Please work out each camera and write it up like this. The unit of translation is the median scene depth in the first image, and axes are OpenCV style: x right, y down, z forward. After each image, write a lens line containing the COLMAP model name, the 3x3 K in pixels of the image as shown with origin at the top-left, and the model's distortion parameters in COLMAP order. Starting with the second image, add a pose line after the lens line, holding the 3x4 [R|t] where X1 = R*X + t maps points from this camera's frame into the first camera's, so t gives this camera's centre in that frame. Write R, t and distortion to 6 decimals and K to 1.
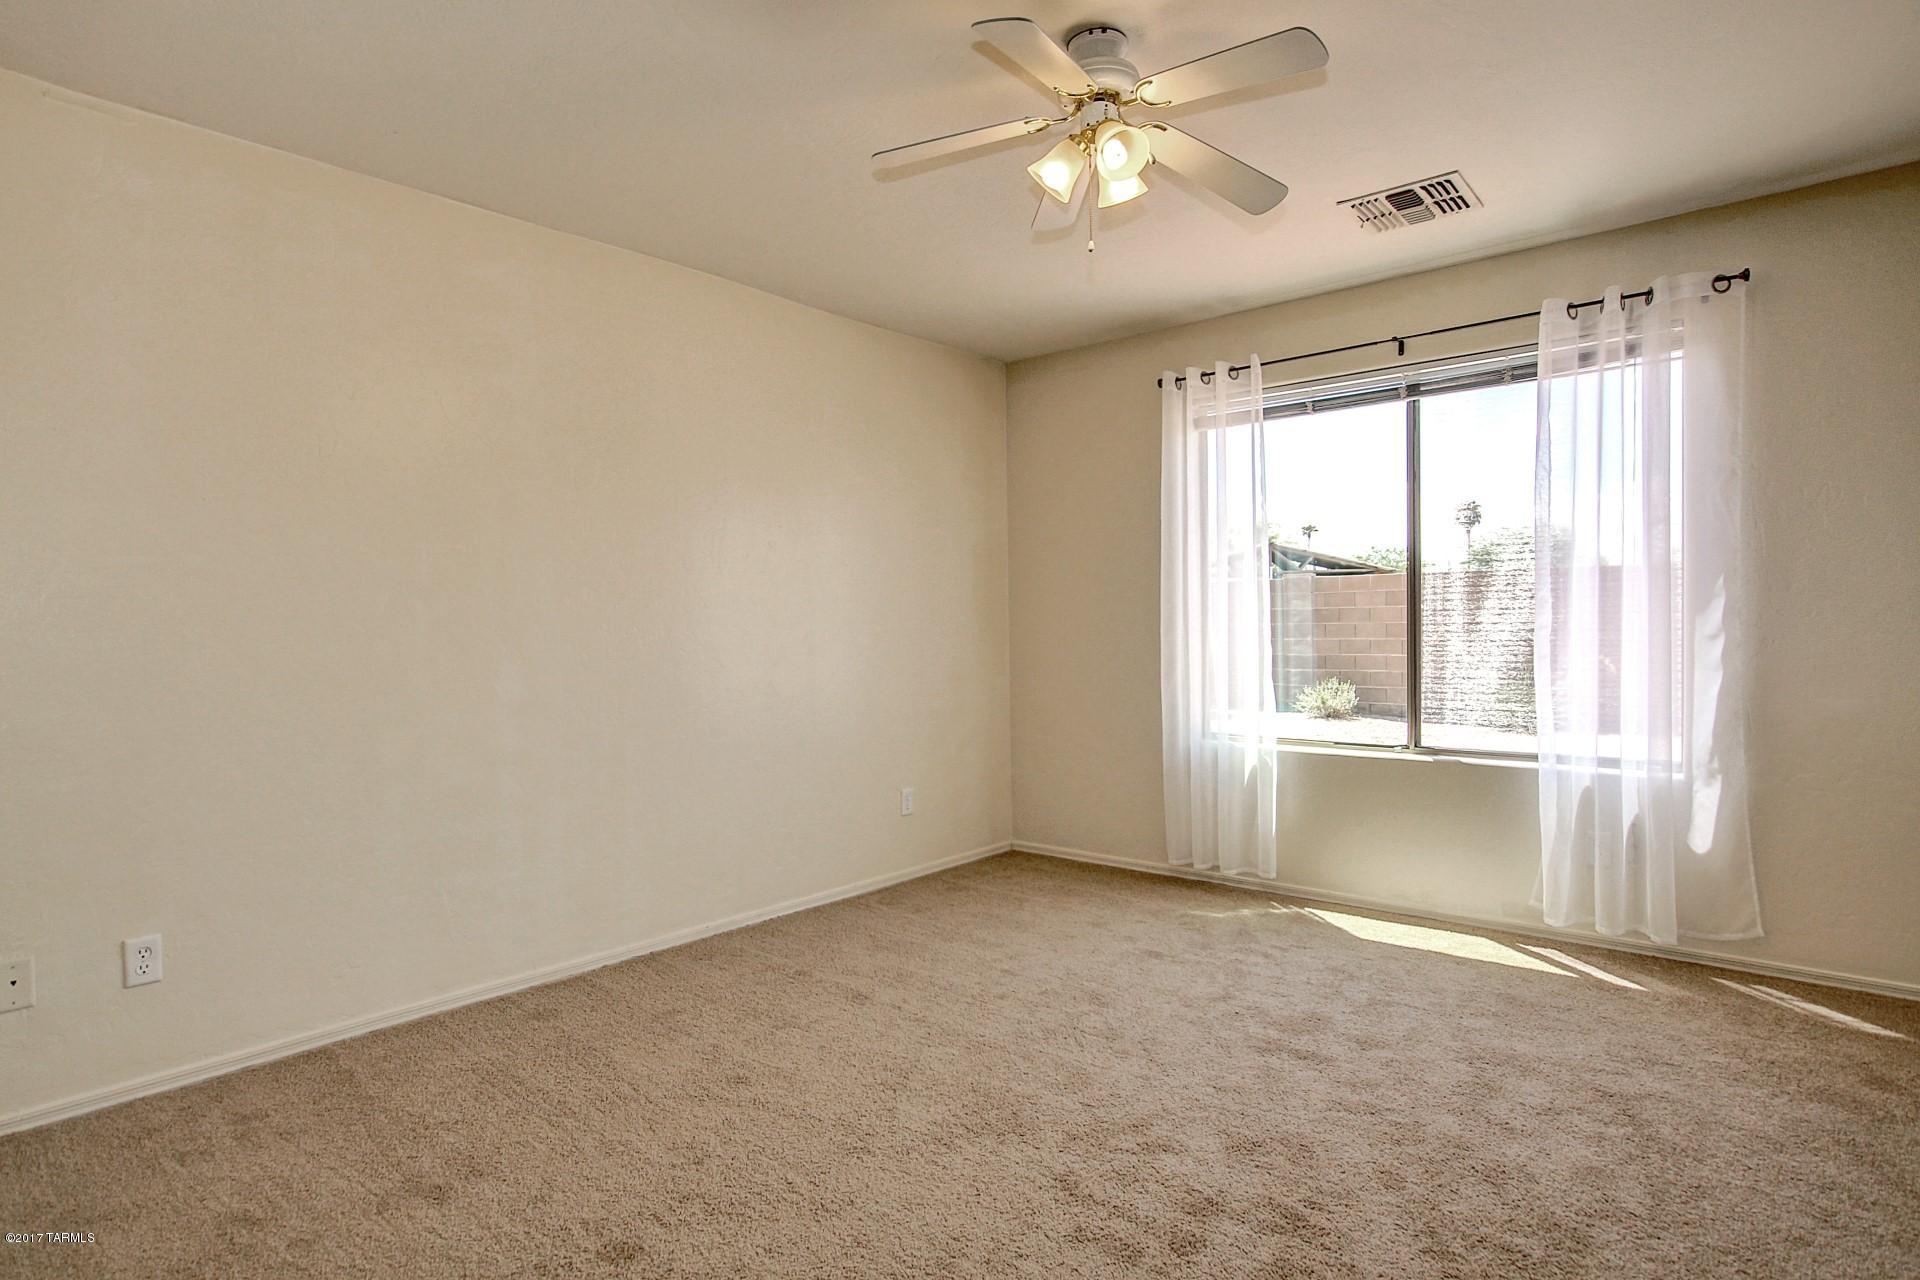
lens RADIAL K [[1047.3, 0, 971.5], [0, 1047.3, 642.4], [0, 0, 1]] dist [0.000290, 0.000732]
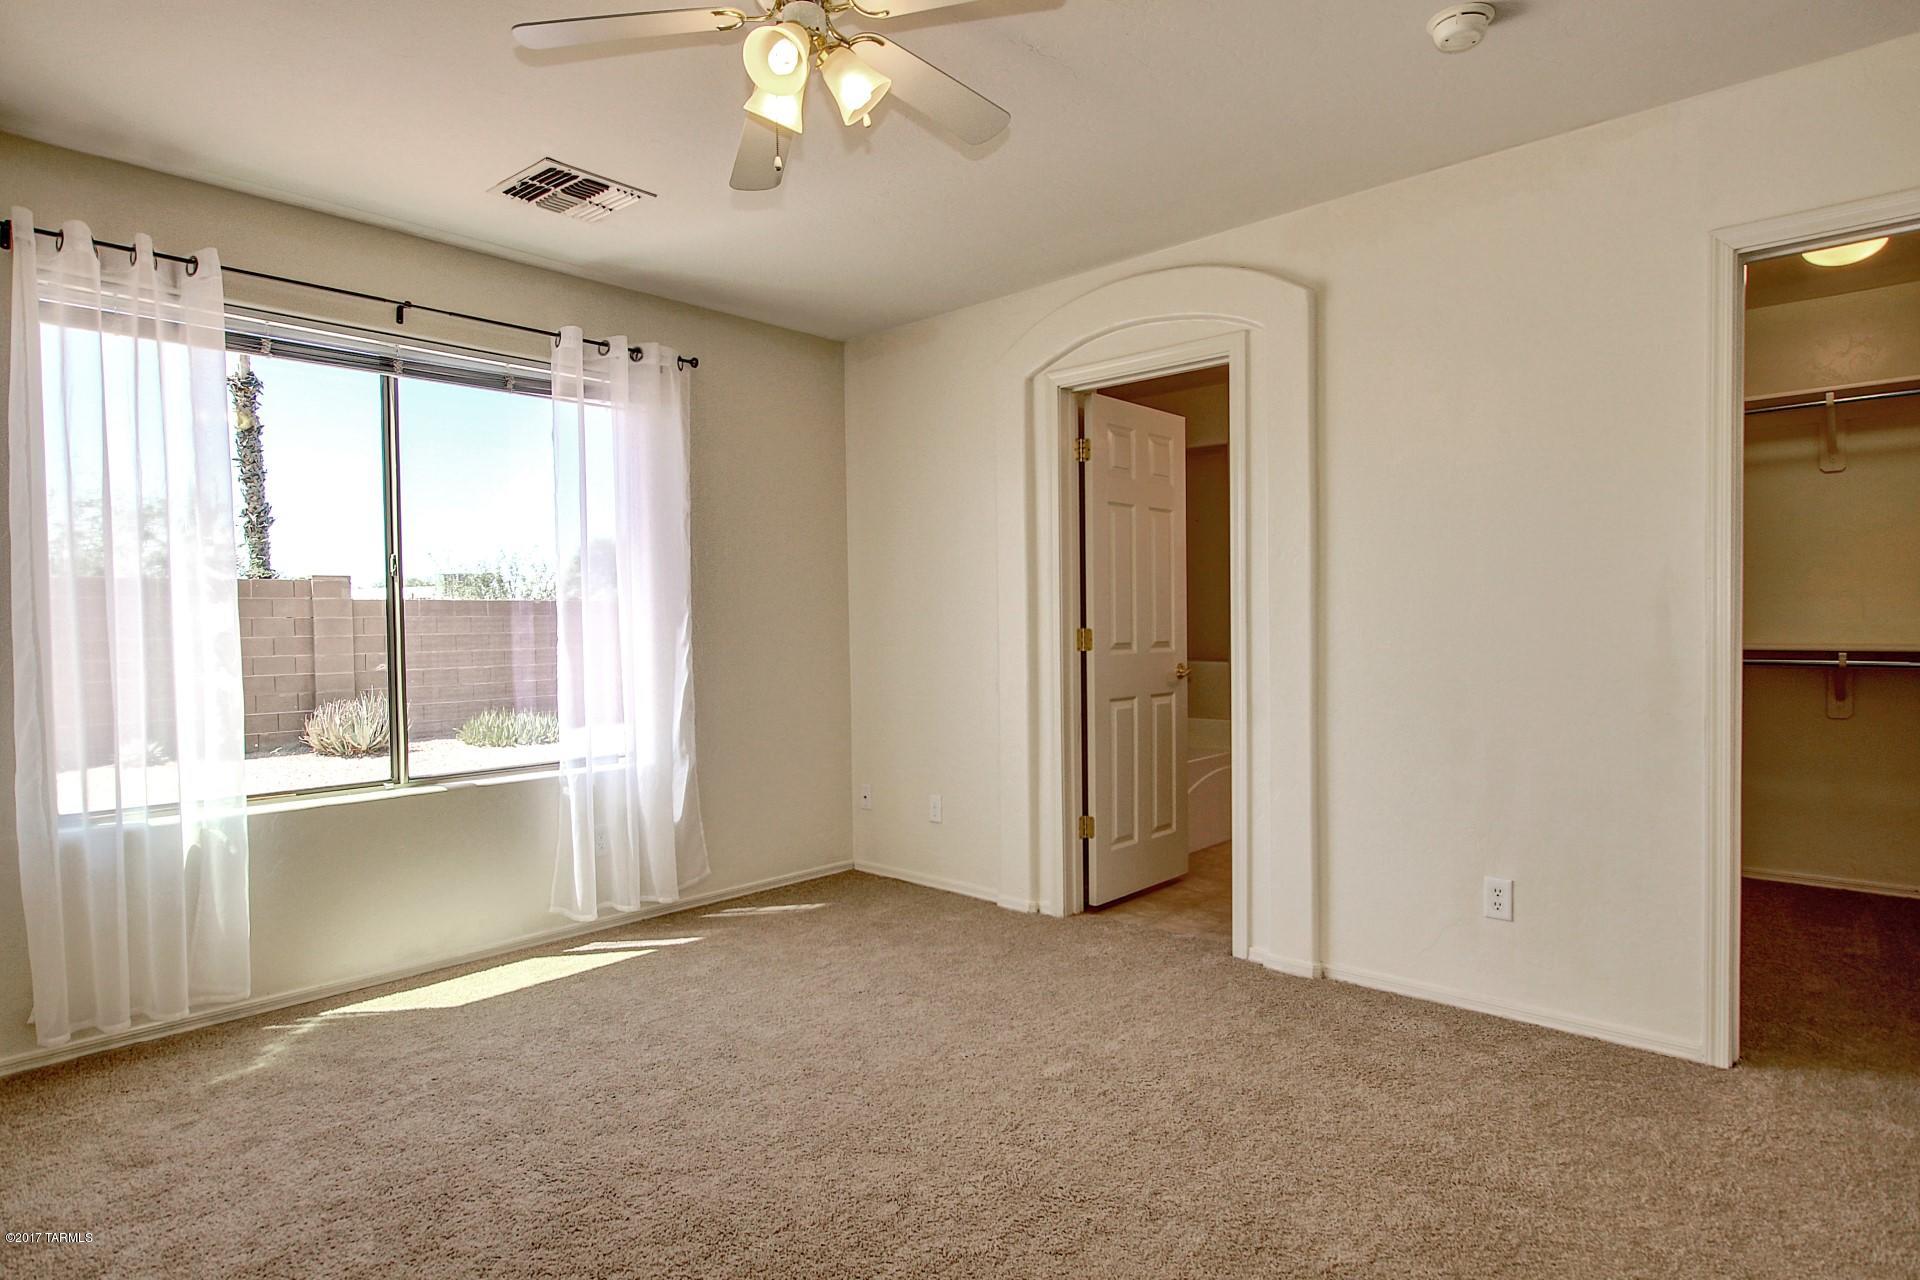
lens RADIAL K [[1047.3, 0, 971.3], [0, 1047.3, 636.1], [0, 0, 1]] dist [0.000290, 0.000732]
pose [[0.020545, -0.003556, 0.999783, -0.482179], [0.027129, 0.999627, 0.002998, -0.009038], [-0.999421, 0.027062, 0.020634, 0.574525]]
